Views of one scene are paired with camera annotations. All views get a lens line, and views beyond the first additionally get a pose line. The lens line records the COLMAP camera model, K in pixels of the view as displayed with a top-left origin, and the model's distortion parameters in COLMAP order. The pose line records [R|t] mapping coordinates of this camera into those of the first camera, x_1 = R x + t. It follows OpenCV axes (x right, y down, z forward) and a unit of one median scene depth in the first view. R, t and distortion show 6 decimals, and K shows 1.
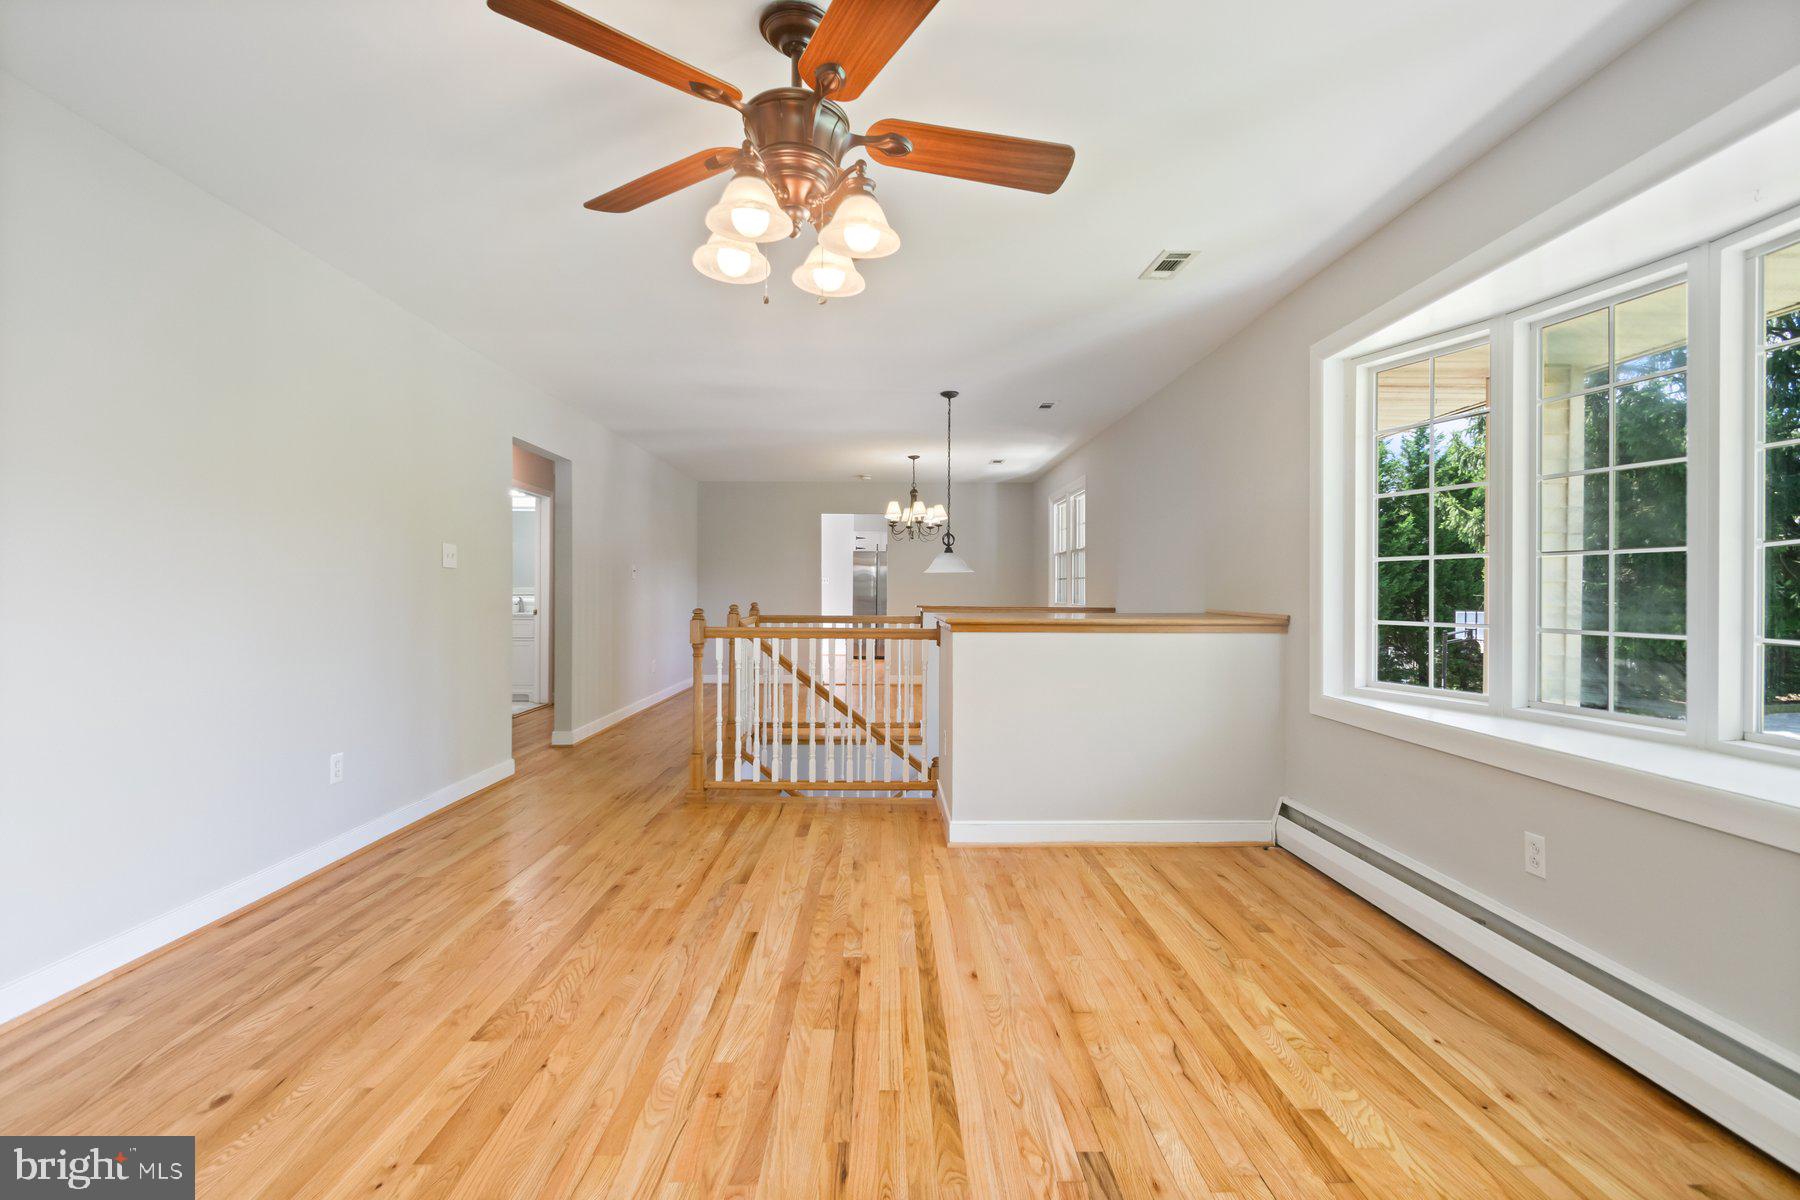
lens RADIAL K [[784.2, 0, 901.3], [0, 784.2, 592.3], [0, 0, 1]] dist [0.007501, -0.004183]
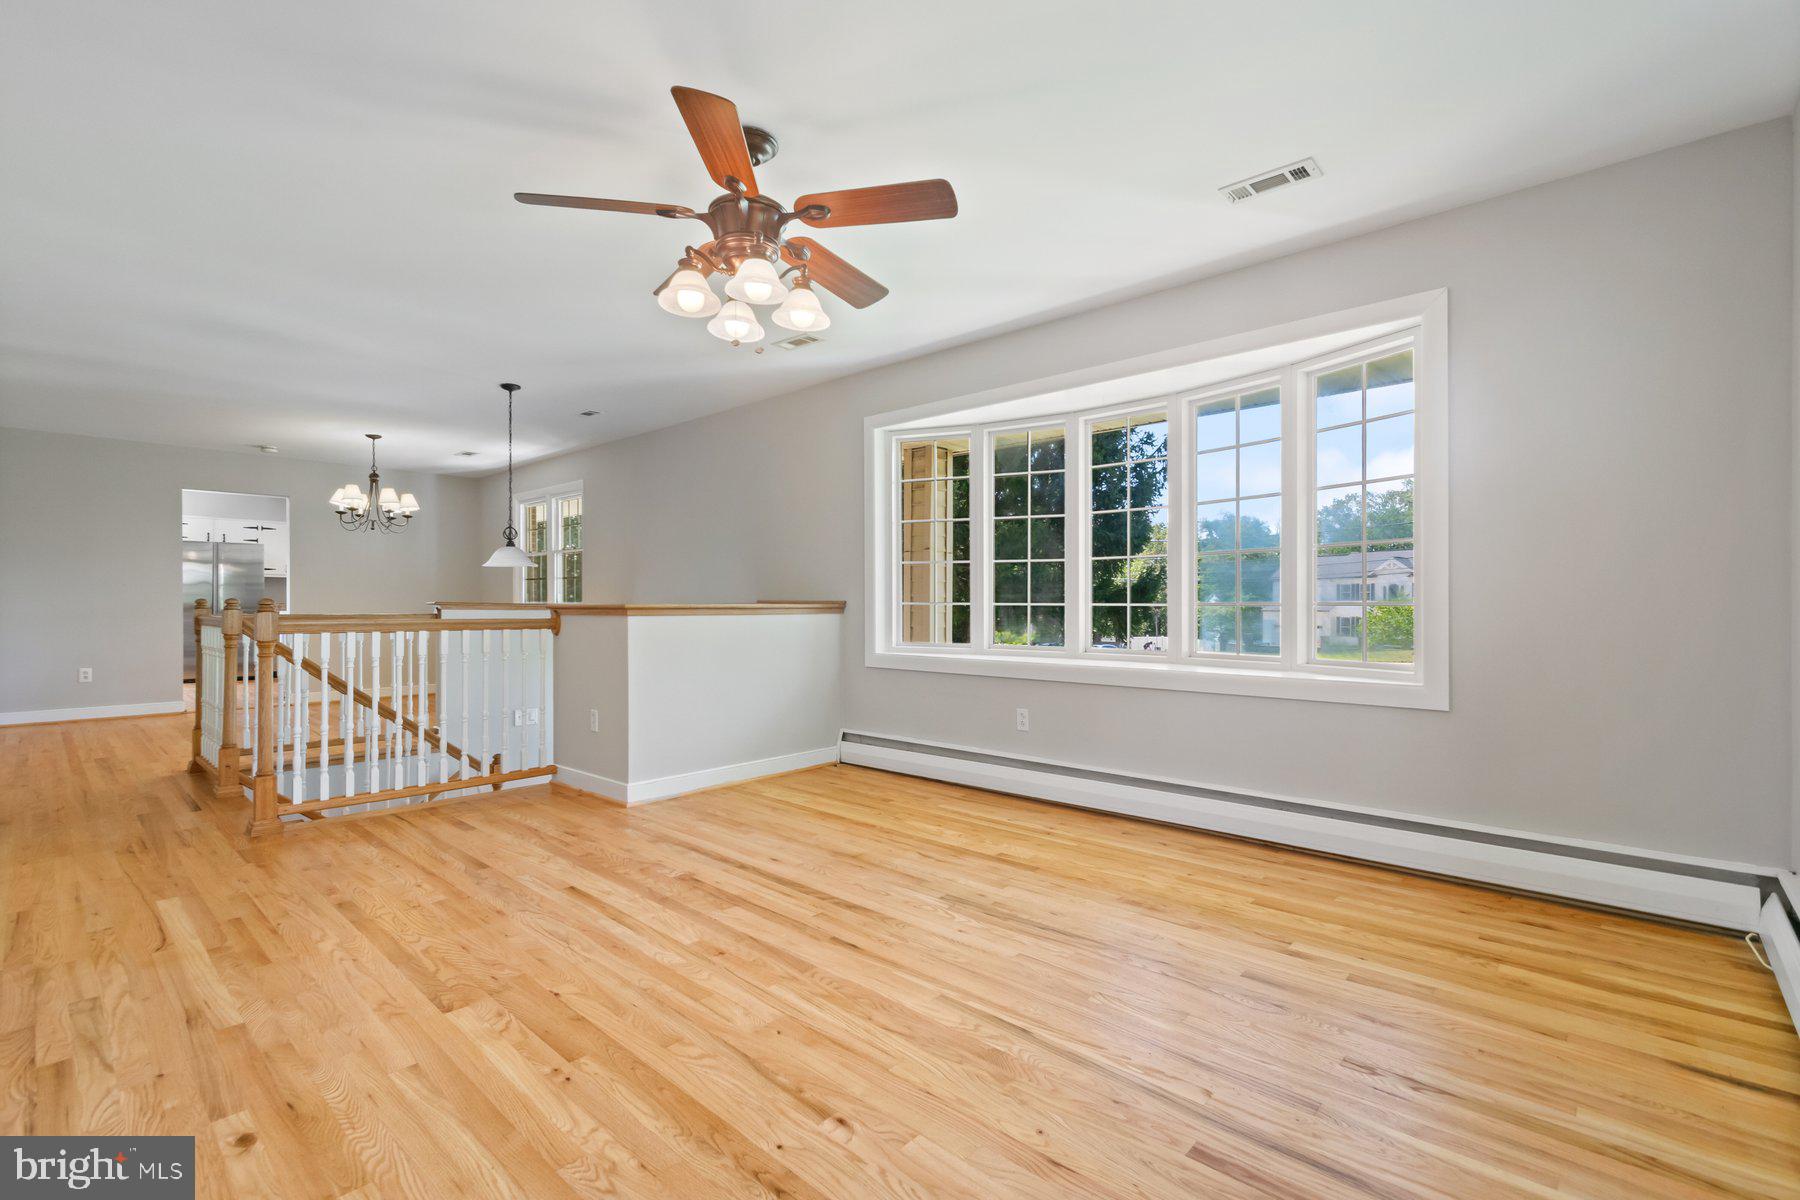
lens RADIAL K [[784.2, 0, 883.2], [0, 784.2, 598.6], [0, 0, 1]] dist [0.007501, -0.004183]
pose [[0.698604, 0.000135, 0.715509, -0.690635], [0.003653, 0.999986, -0.003755, 0.044488], [-0.715499, 0.005237, 0.698594, -0.067423]]
